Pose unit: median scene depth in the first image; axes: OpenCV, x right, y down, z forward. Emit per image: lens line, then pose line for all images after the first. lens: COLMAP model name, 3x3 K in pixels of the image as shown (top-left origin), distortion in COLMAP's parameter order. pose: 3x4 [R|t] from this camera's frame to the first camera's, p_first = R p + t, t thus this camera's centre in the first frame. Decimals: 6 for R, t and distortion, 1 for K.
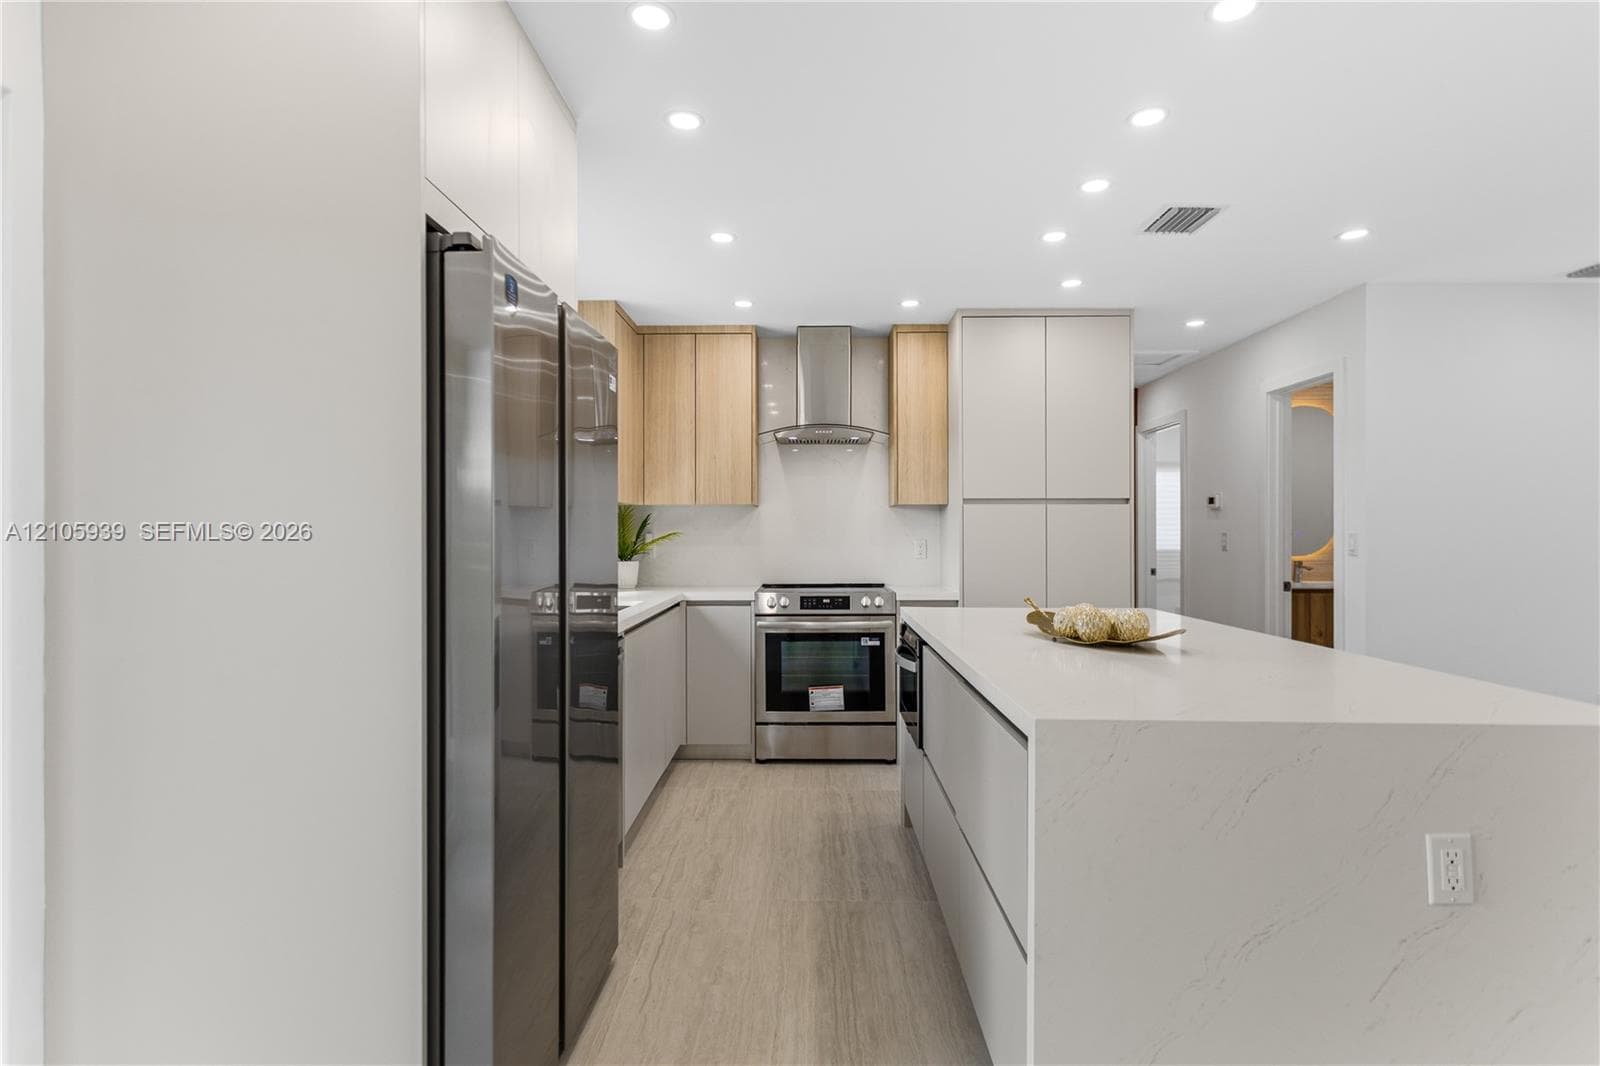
lens RADIAL K [[825.6, 0, 800.0], [0, 825.6, 533.0], [0, 0, 1]] dist [0.002221, 0.000334]
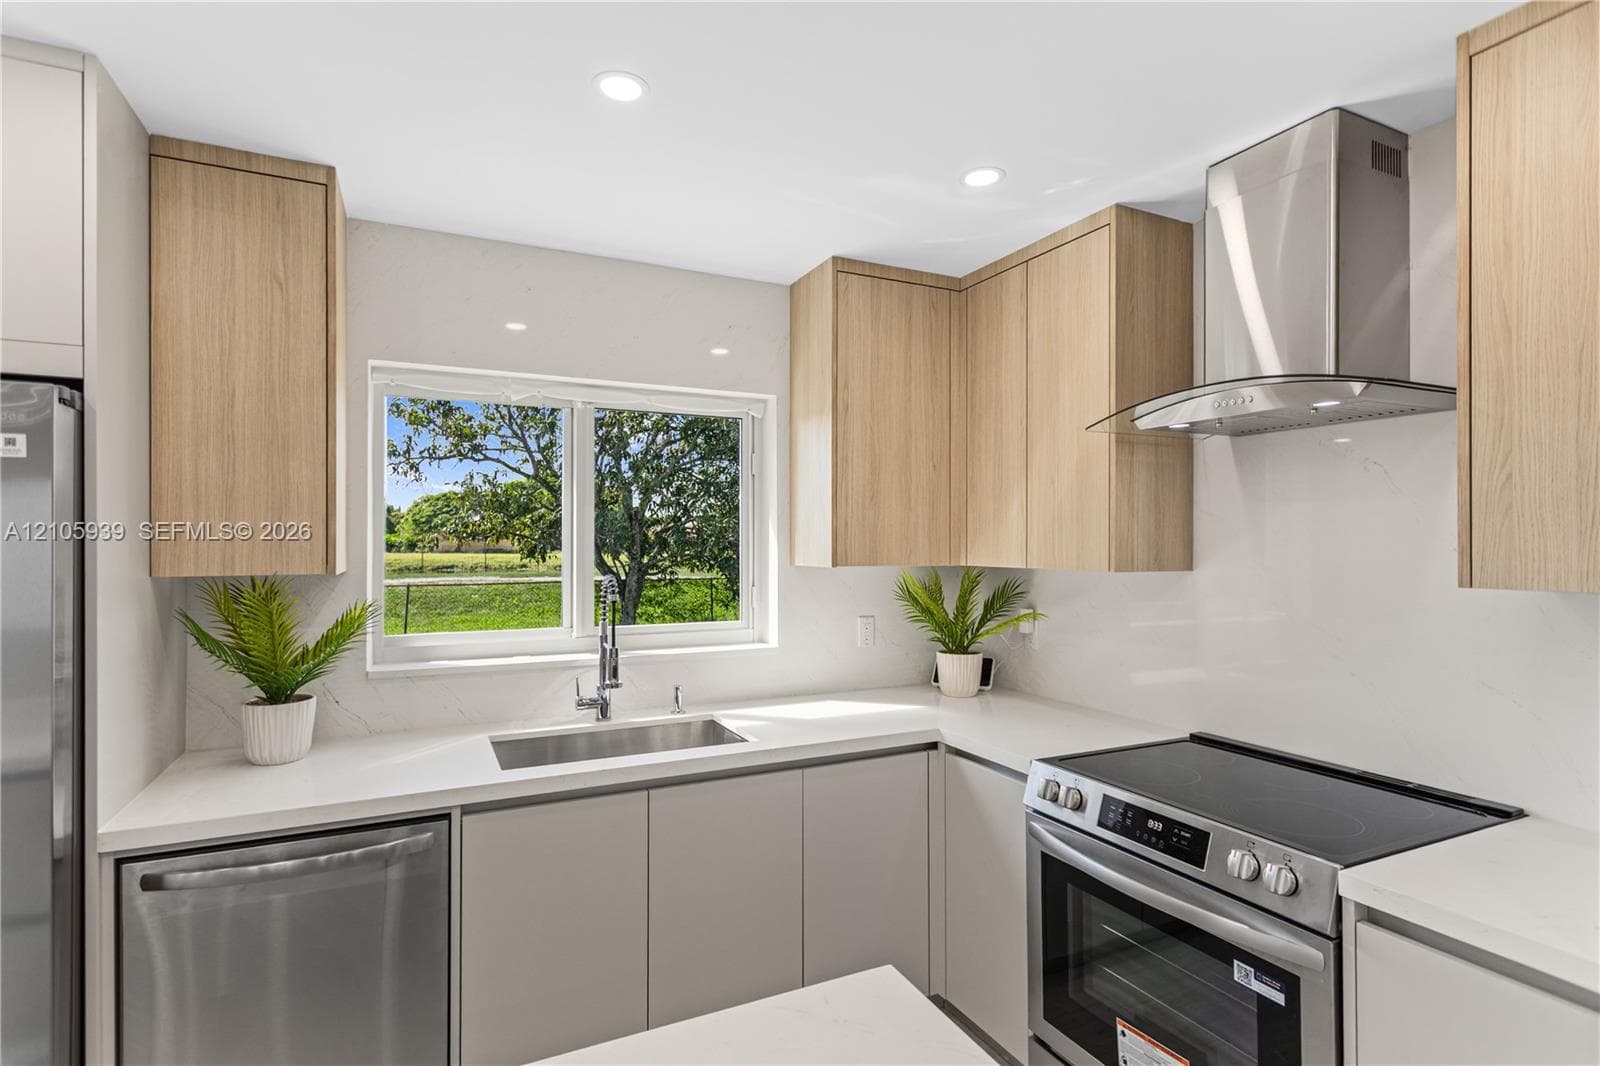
lens RADIAL K [[786.6, 0, 774.1], [0, 786.6, 535.1], [0, 0, 1]] dist [0.011536, -0.000112]
pose [[0.433069, -0.010590, -0.901299, 0.299460], [0.004103, 0.999944, -0.009777, -0.055709], [0.901352, 0.000536, 0.433088, 0.663471]]
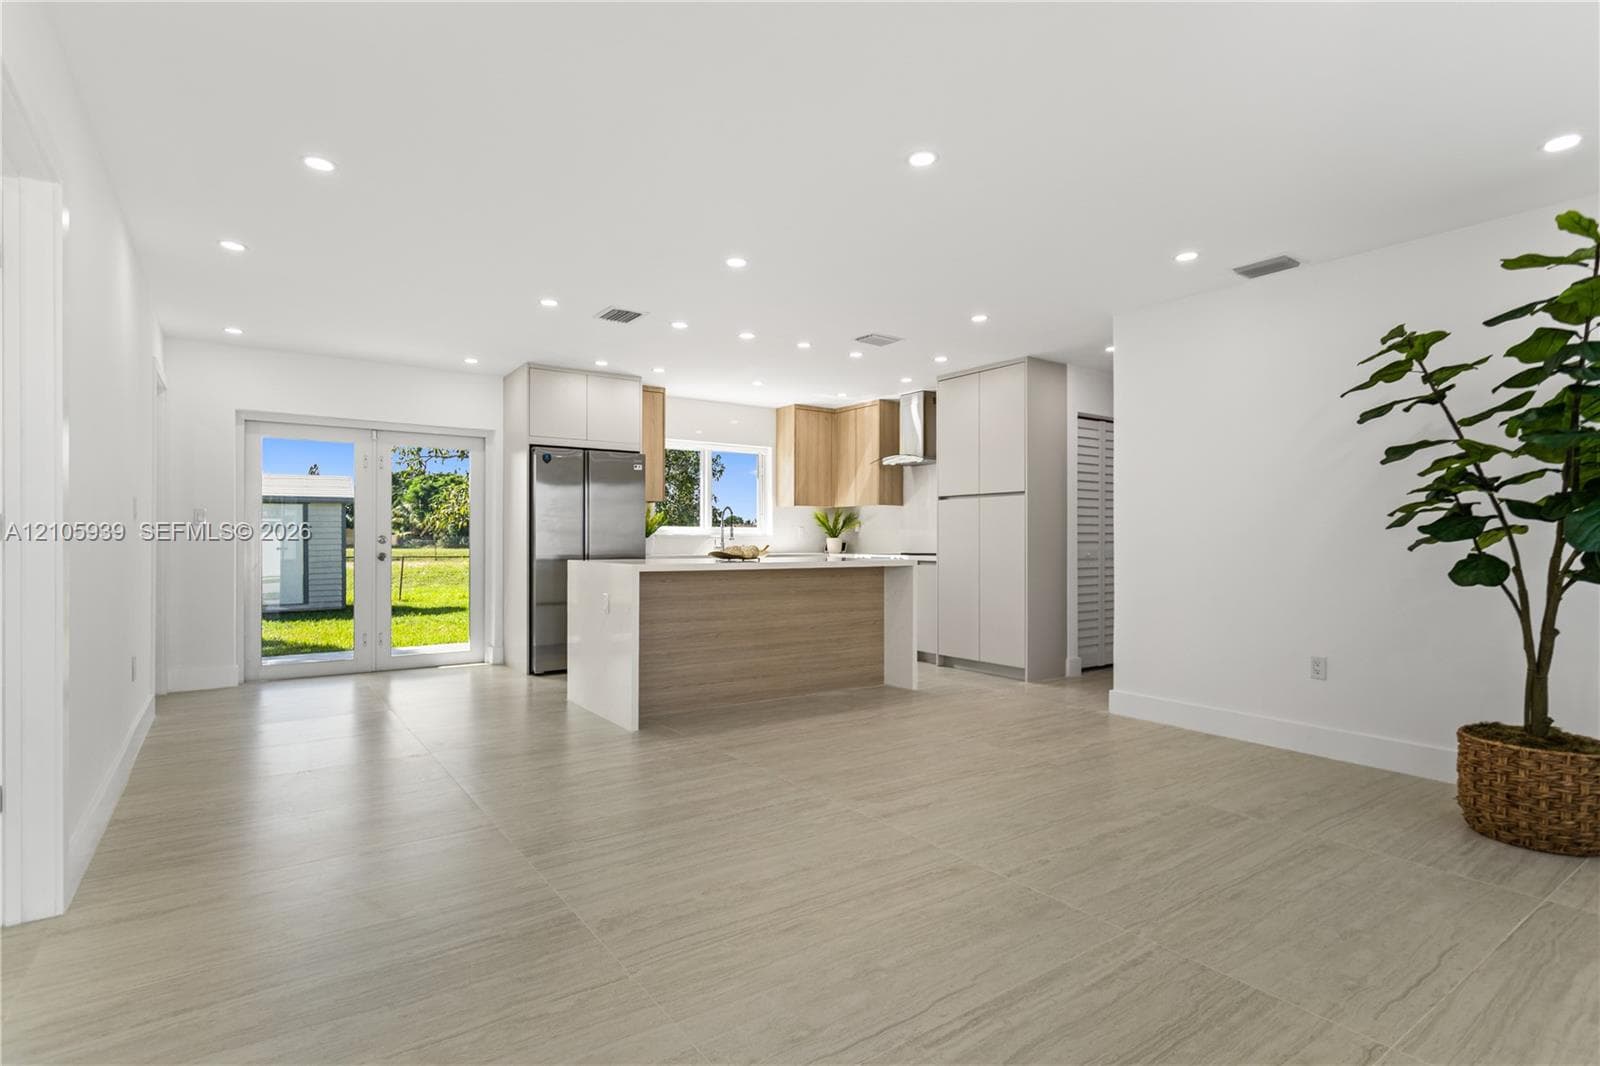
lens RADIAL K [[786.6, 0, 774.1], [0, 786.6, 535.1], [0, 0, 1]] dist [0.011536, -0.000112]
pose [[0.574617, -0.007732, -0.818386, 1.233299], [0.003725, 0.999970, -0.006832, 0.041757], [0.818414, 0.000877, 0.574629, -0.114485]]
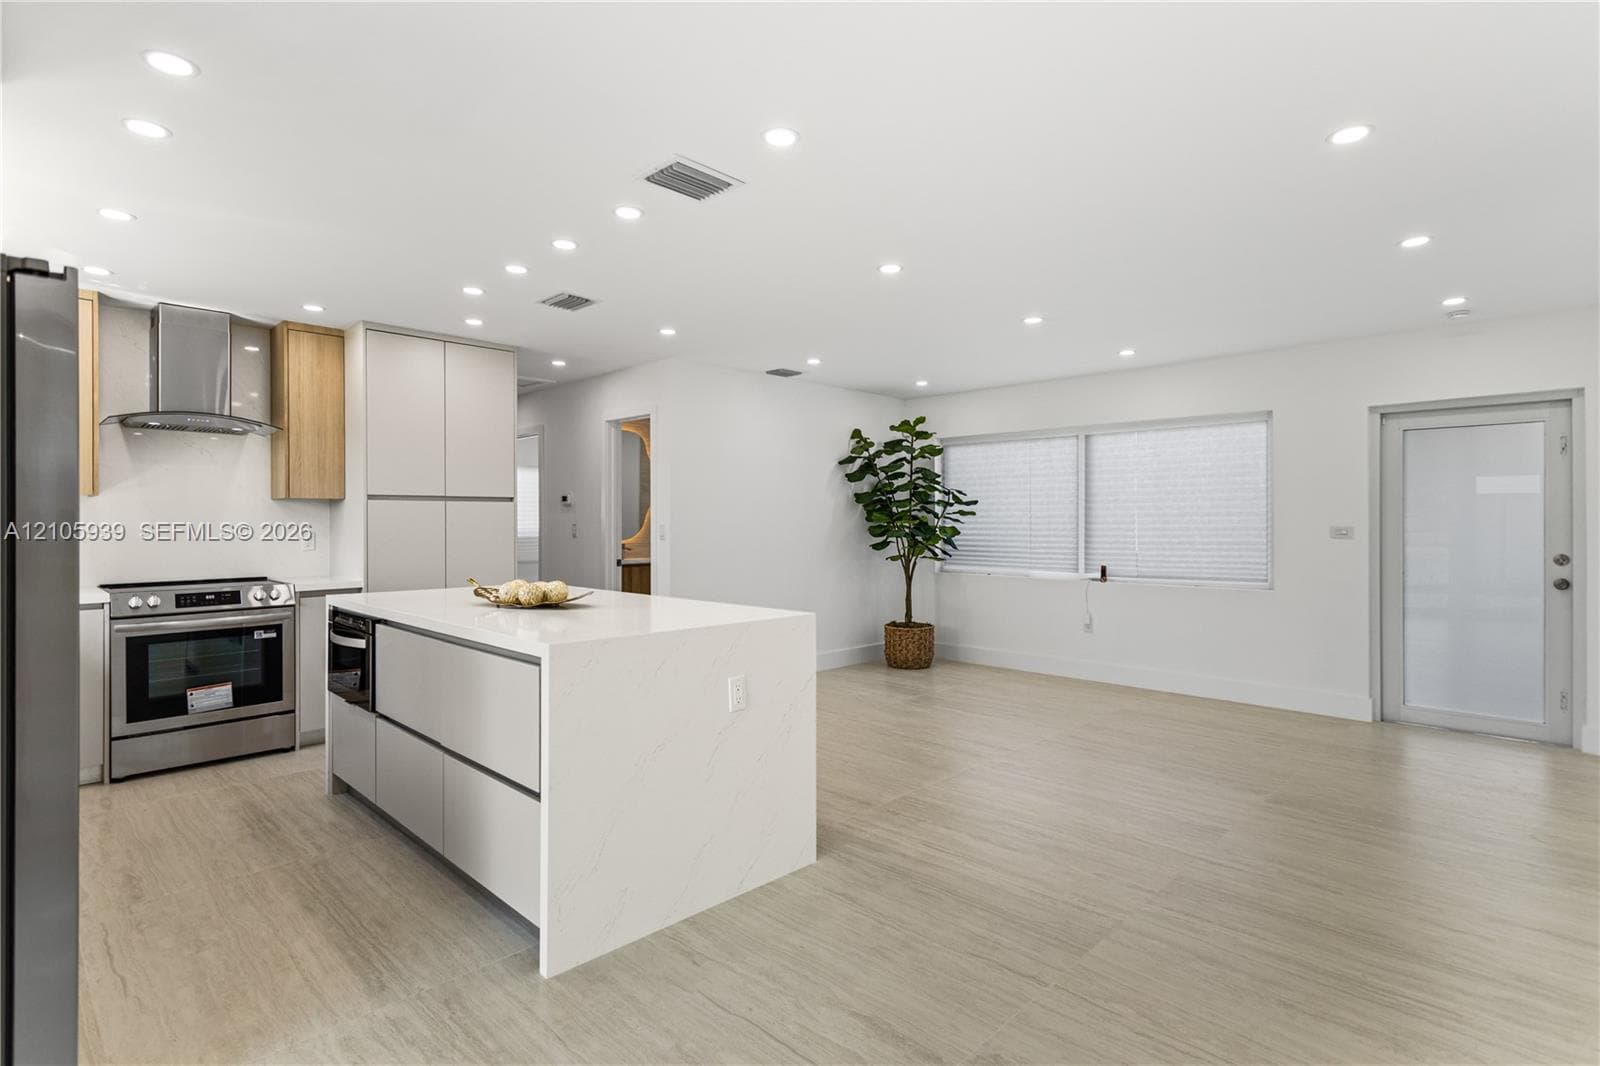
lens RADIAL K [[793.3, 0, 813.1], [0, 793.3, 520.1], [0, 0, 1]] dist [0.001736, -0.000008]
pose [[0.685508, -0.001597, 0.728063, -0.160831], [0.000812, 0.999999, 0.001430, -0.008684], [-0.728064, -0.000389, 0.685509, -0.150820]]
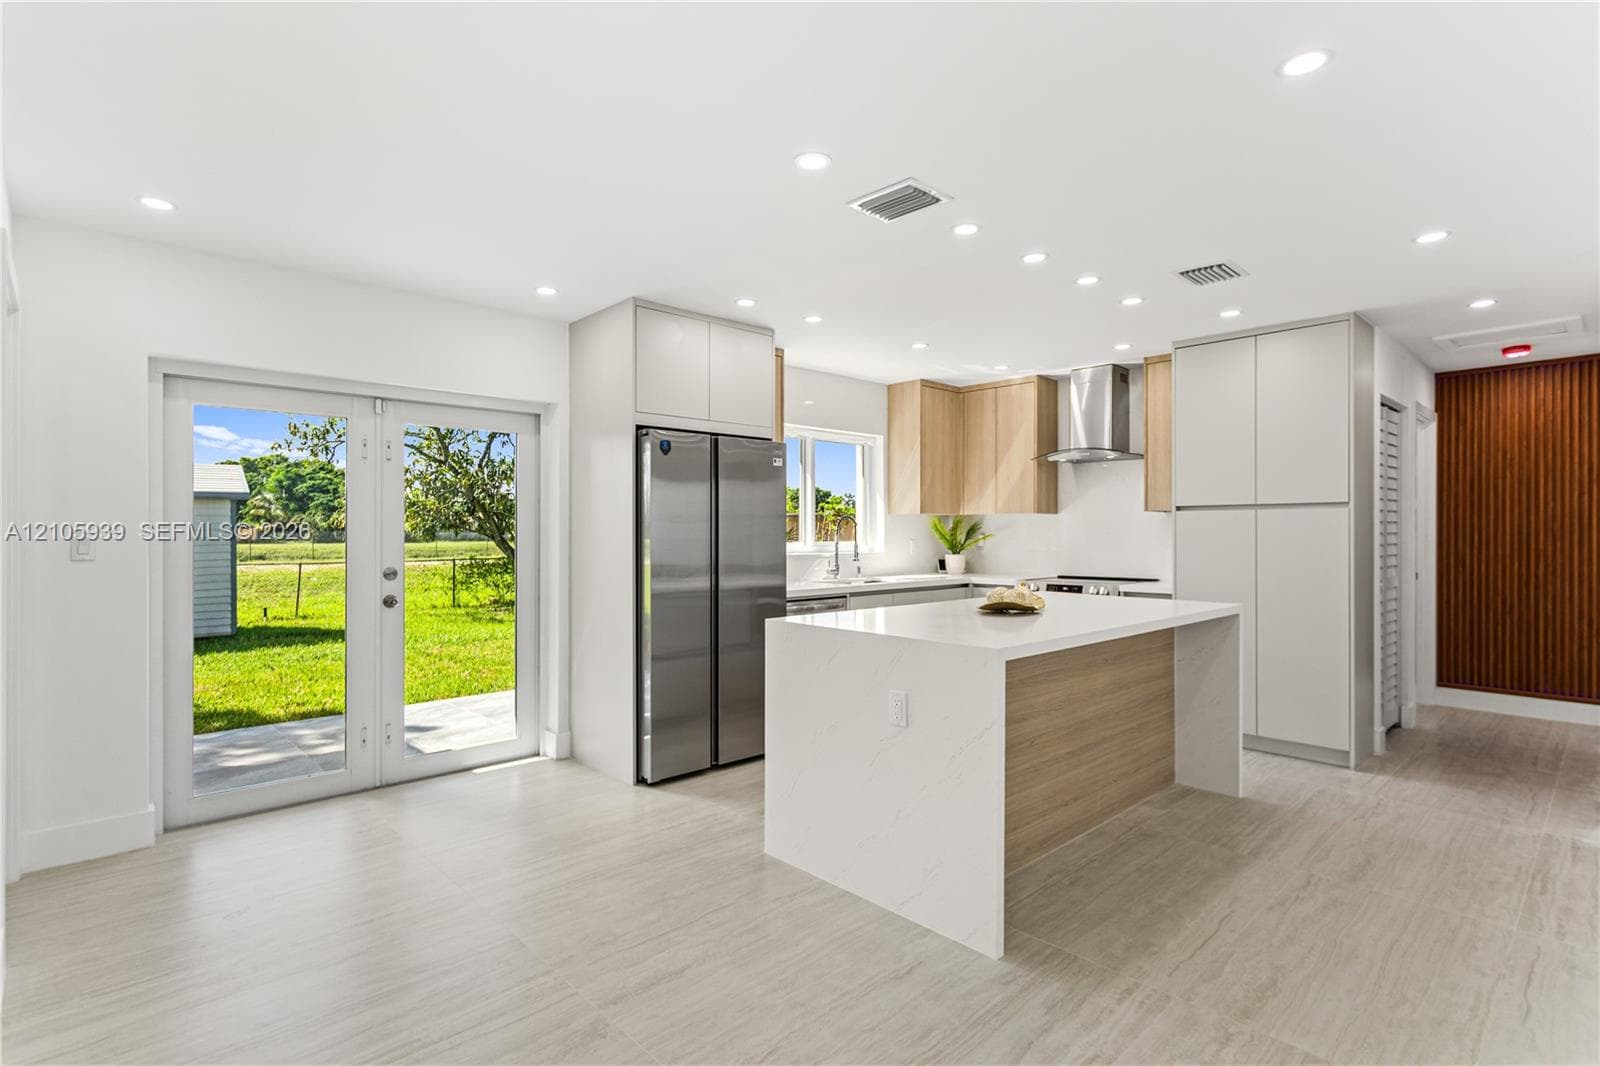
lens RADIAL K [[791.8, 0, 767.4], [0, 791.8, 532.3], [0, 0, 1]] dist [0.001330, -0.000483]
pose [[0.679145, -0.002103, -0.734001, 0.614295], [0.004348, 0.999990, 0.001158, -0.008186], [0.733991, -0.003978, 0.679147, -0.167485]]
